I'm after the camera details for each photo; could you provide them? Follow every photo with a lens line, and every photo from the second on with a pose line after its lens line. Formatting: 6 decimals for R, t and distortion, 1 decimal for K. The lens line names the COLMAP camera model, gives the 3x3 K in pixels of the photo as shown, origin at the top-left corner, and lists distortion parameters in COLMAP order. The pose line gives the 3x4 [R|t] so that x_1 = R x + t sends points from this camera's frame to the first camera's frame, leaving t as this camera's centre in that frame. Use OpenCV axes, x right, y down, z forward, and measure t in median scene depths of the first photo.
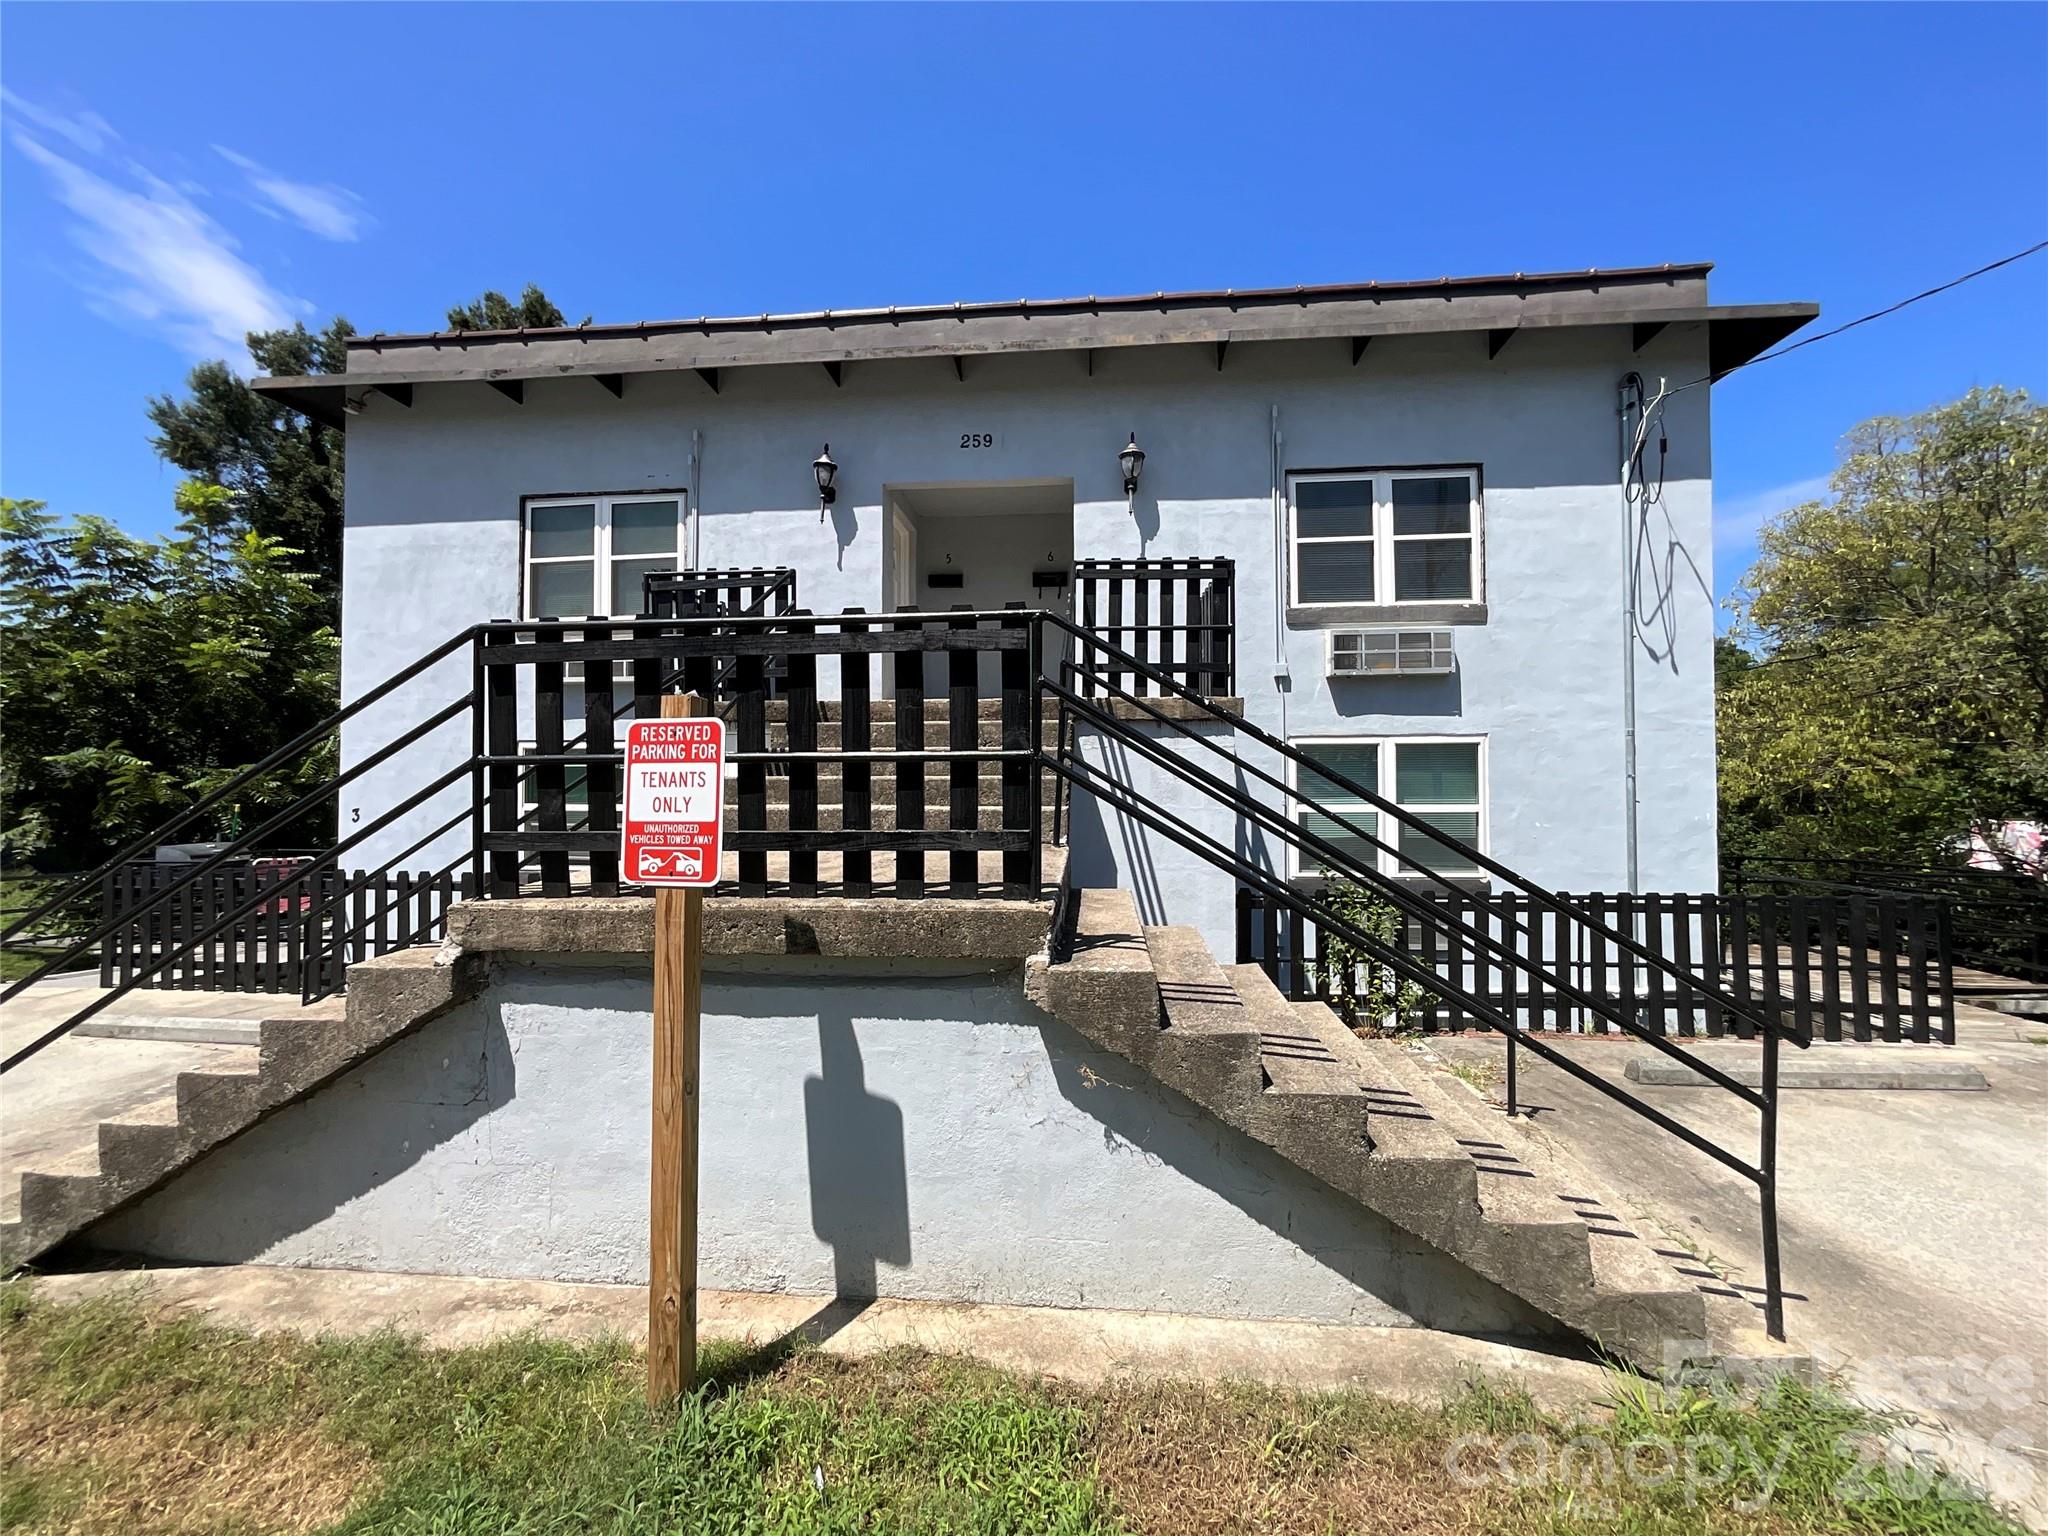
lens RADIAL K [[832.5, 0, 1024.0], [0, 832.5, 768.0], [0, 0, 1]] dist [0.001472, 0.000570]
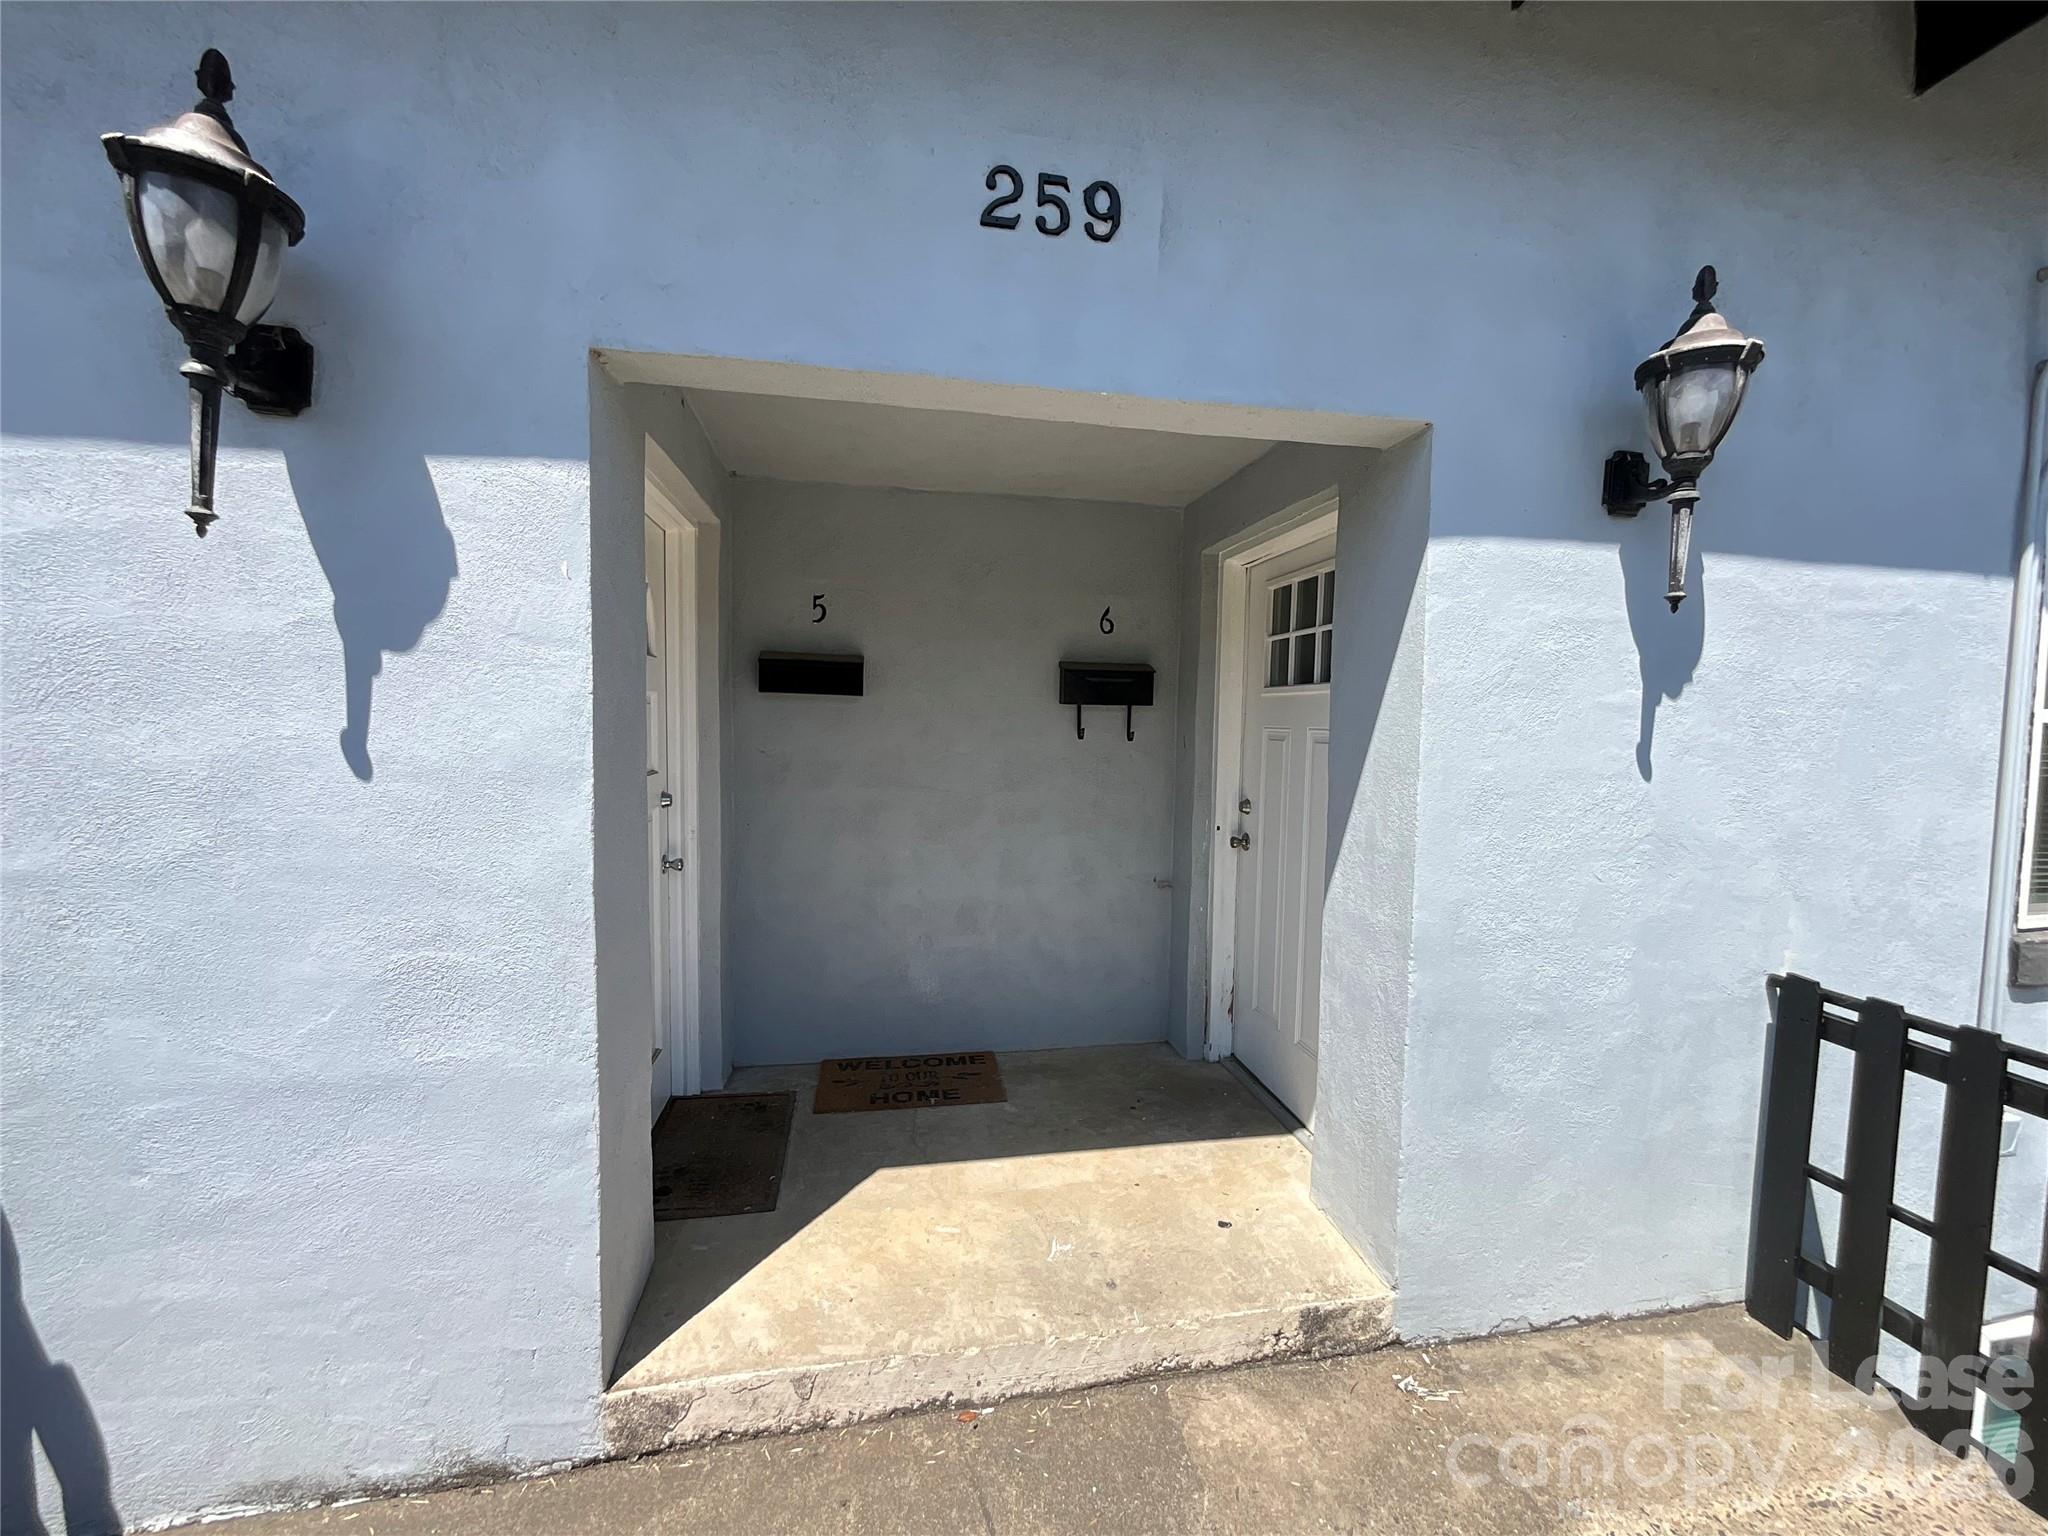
lens RADIAL K [[832.5, 0, 1024.0], [0, 832.5, 768.0], [0, 0, 1]] dist [0.001472, 0.000570]
pose [[0.961851, 0.001709, 0.273570, -0.141784], [-0.023415, 0.996825, 0.076101, -0.294063], [-0.272571, -0.079603, 0.958837, 0.878368]]
